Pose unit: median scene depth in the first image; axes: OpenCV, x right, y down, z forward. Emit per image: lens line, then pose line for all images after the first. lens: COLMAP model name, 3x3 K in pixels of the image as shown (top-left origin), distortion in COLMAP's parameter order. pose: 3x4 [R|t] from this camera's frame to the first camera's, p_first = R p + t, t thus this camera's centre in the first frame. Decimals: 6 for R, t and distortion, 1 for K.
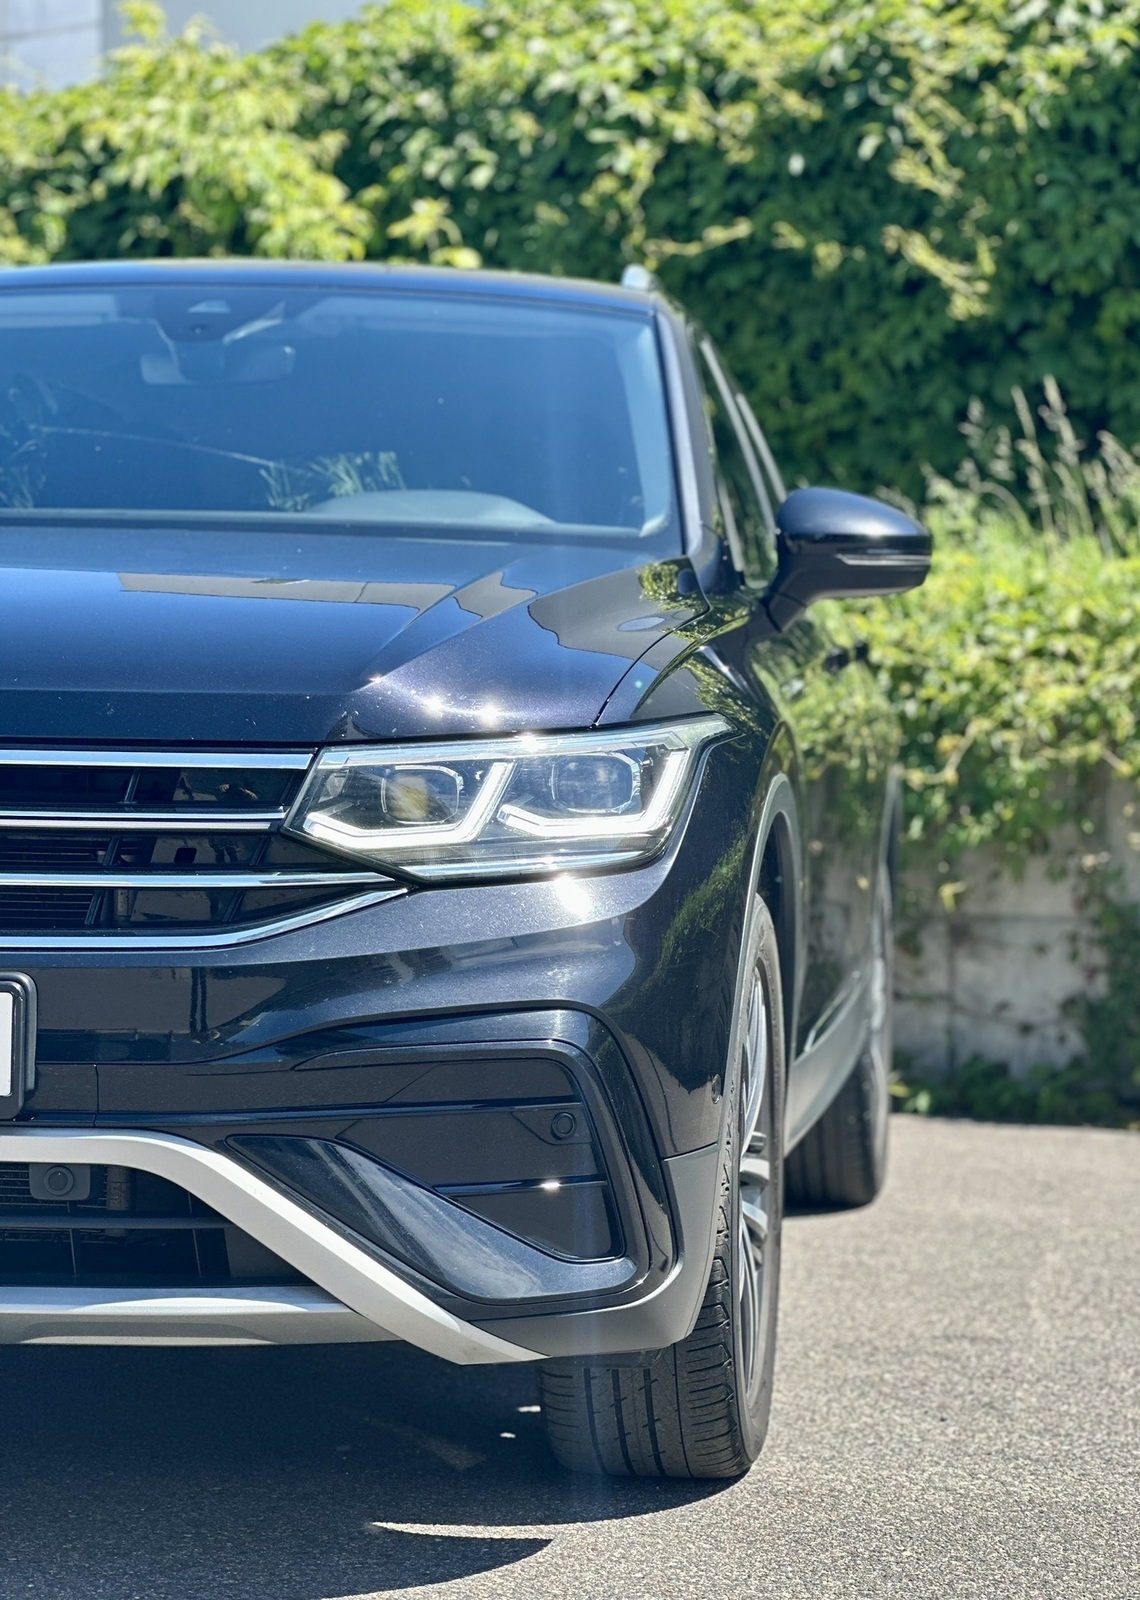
lens RADIAL K [[3616.4, 0, 606.9], [0, 3616.4, 899.7], [0, 0, 1]] dist [0.257882, 0.000000]
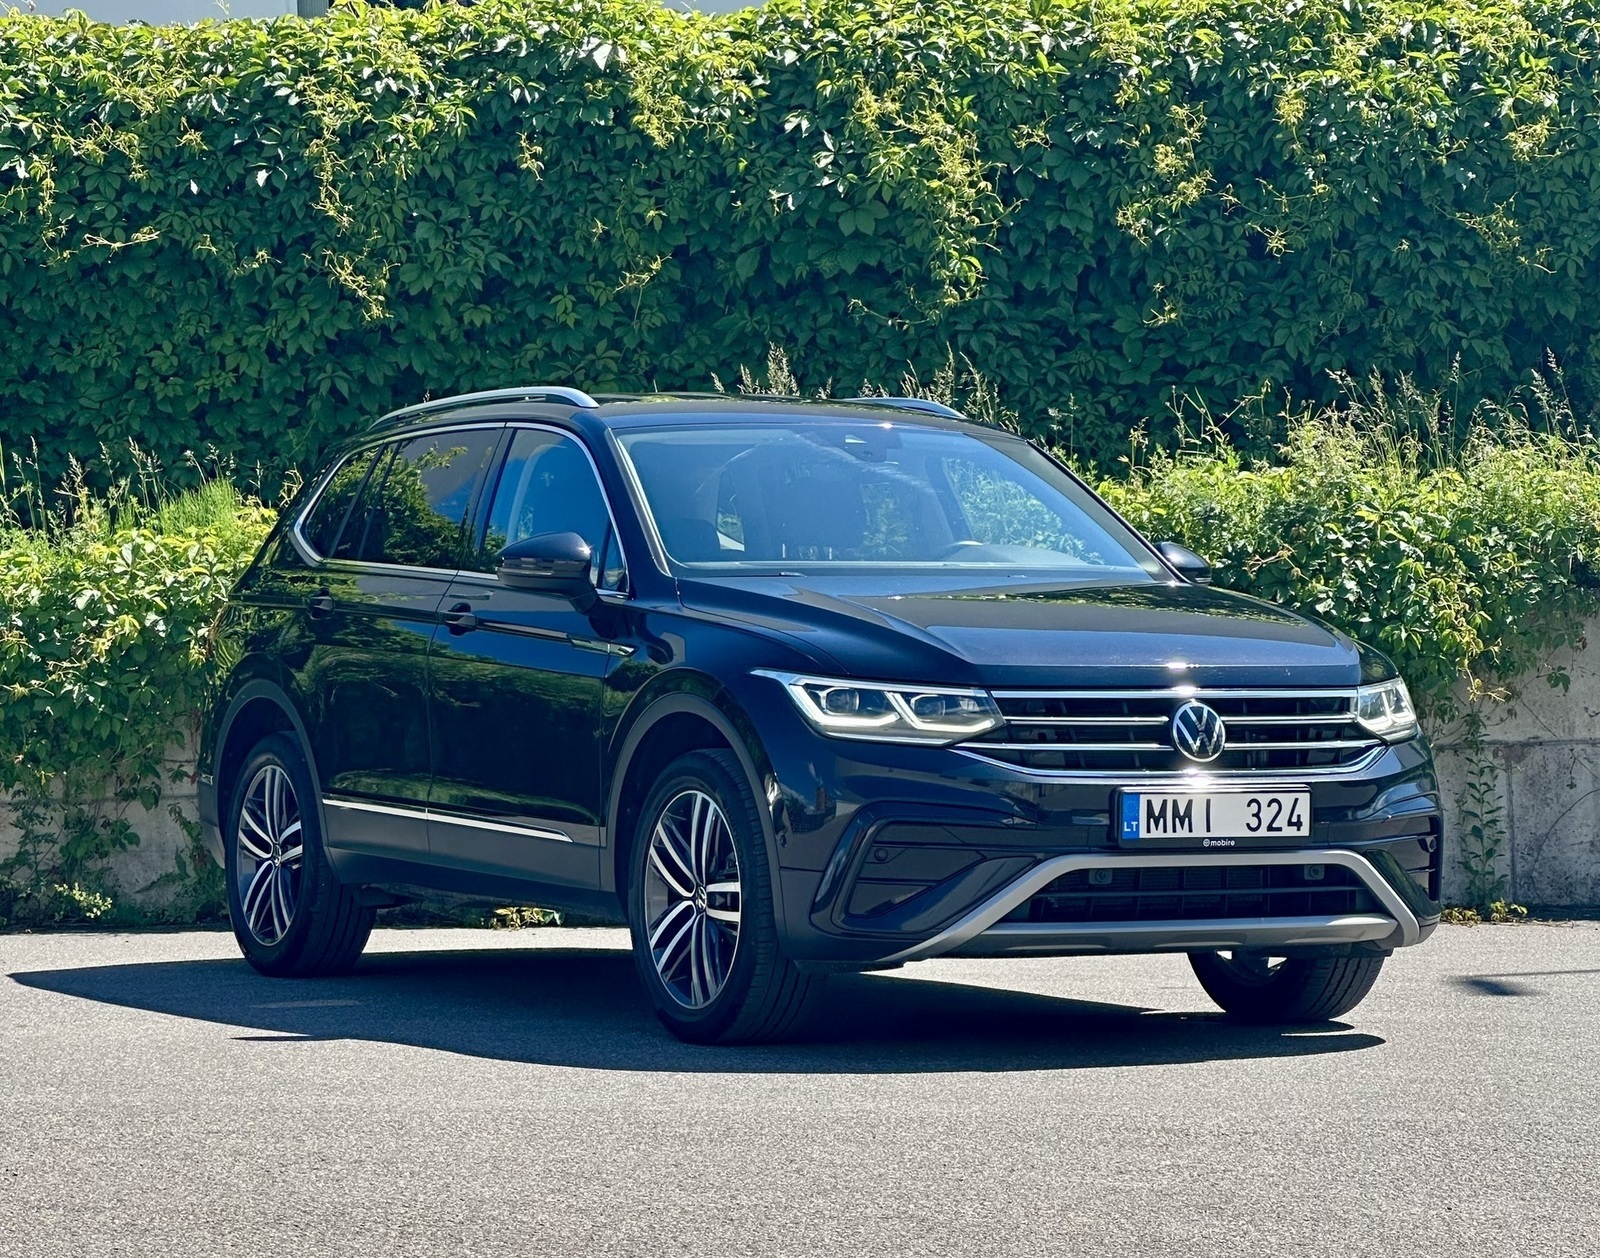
lens RADIAL K [[5205.2, 0, 799.8], [0, 5205.2, 627.1], [0, 0, 1]] dist [0.077639, 0.000000]
pose [[0.804774, -0.018357, 0.593297, -0.858337], [0.038541, 0.999029, -0.021368, -0.008051], [-0.592329, 0.040062, 0.804700, -0.546184]]
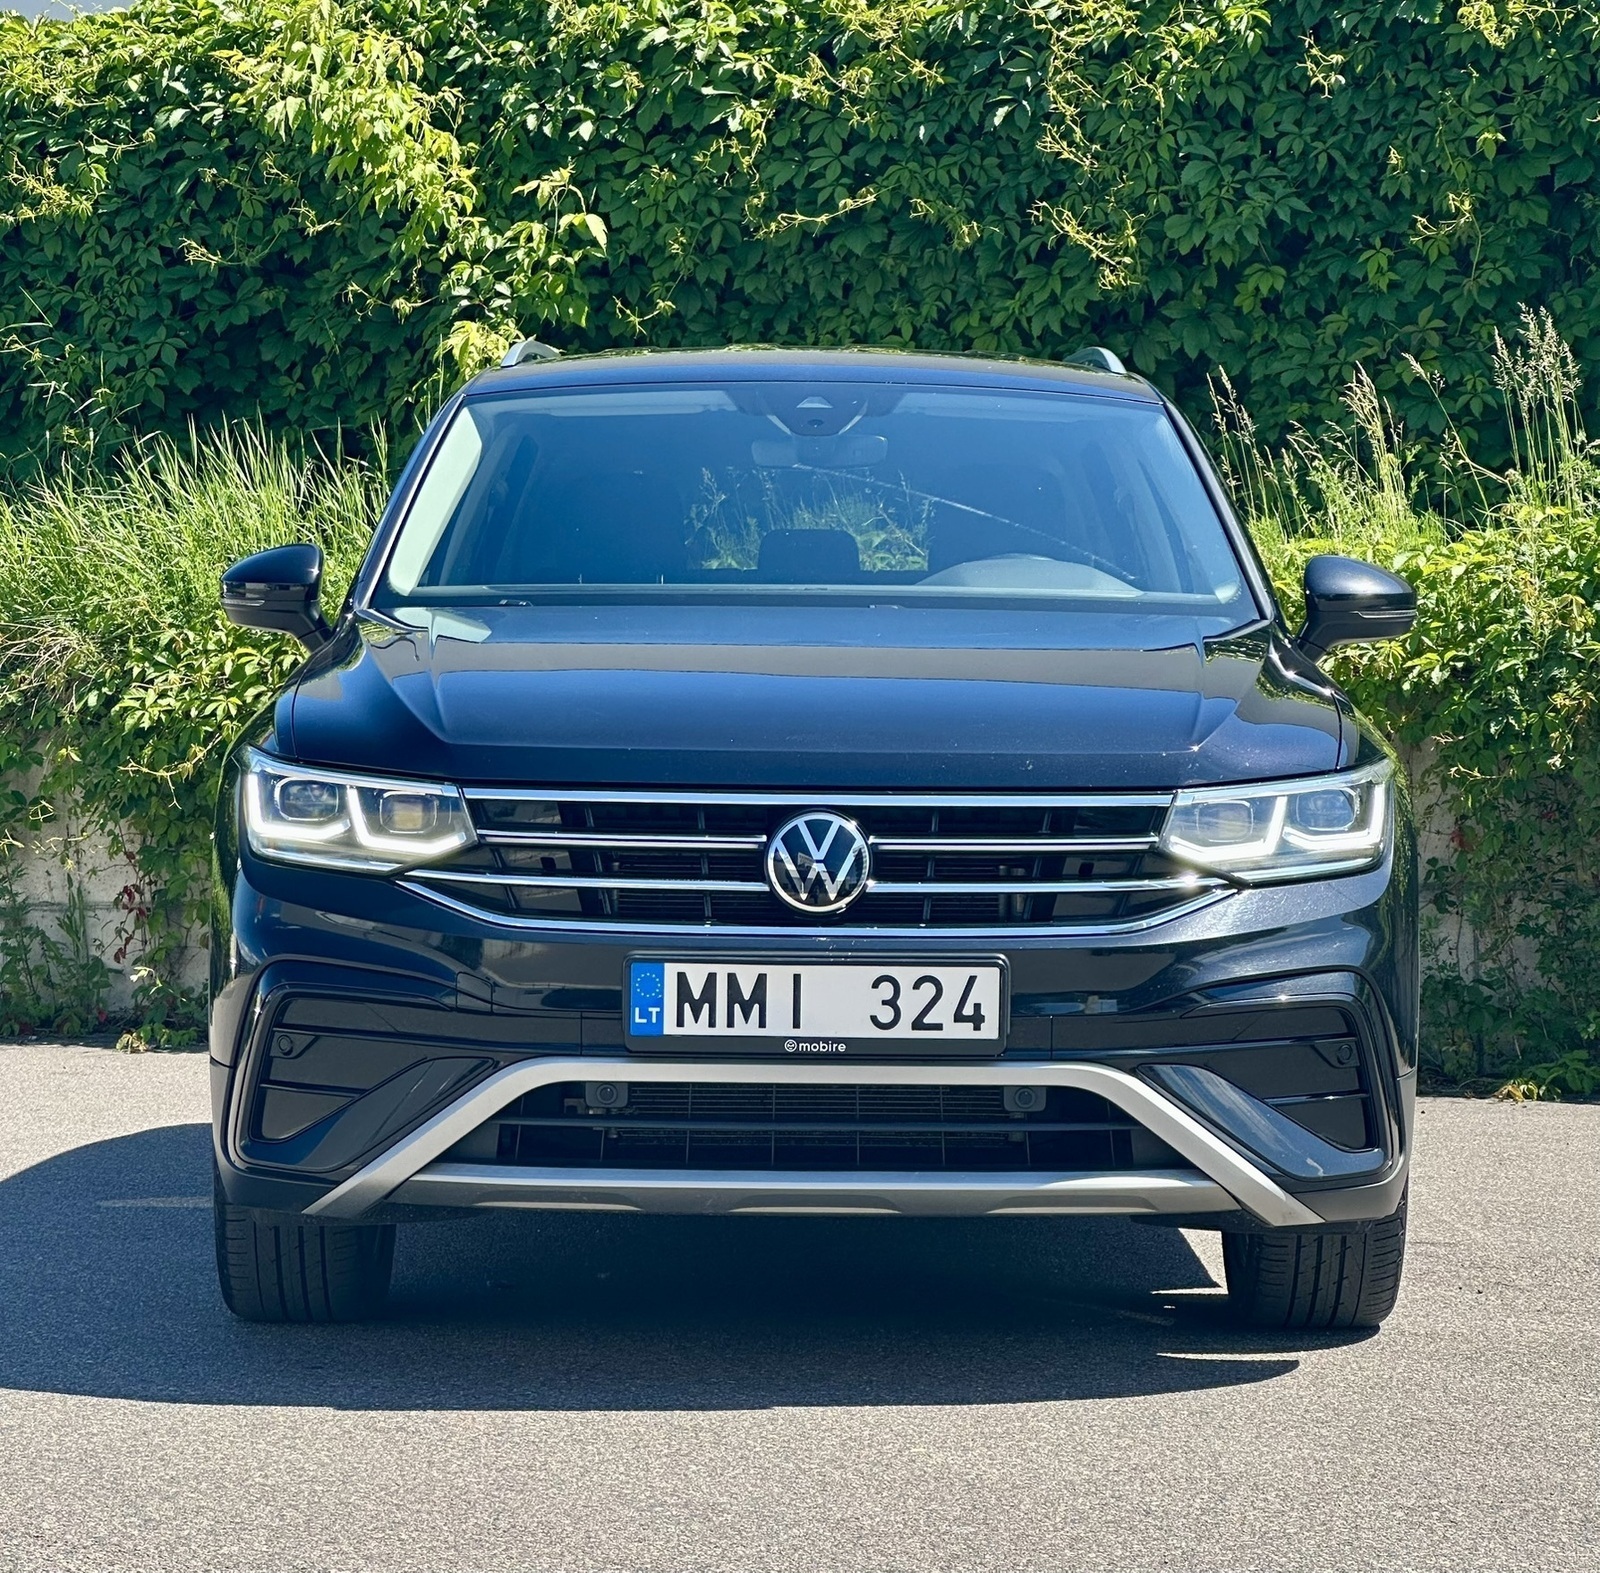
lens RADIAL K [[4858.2, 0, 799.9], [0, 4858.2, 787.5], [0, 0, 1]] dist [0.161568, 0.000000]
pose [[0.989748, -0.015287, 0.142005, -0.177563], [0.017206, 0.999776, -0.012298, -0.008022], [-0.141785, 0.014615, 0.989790, -0.307900]]
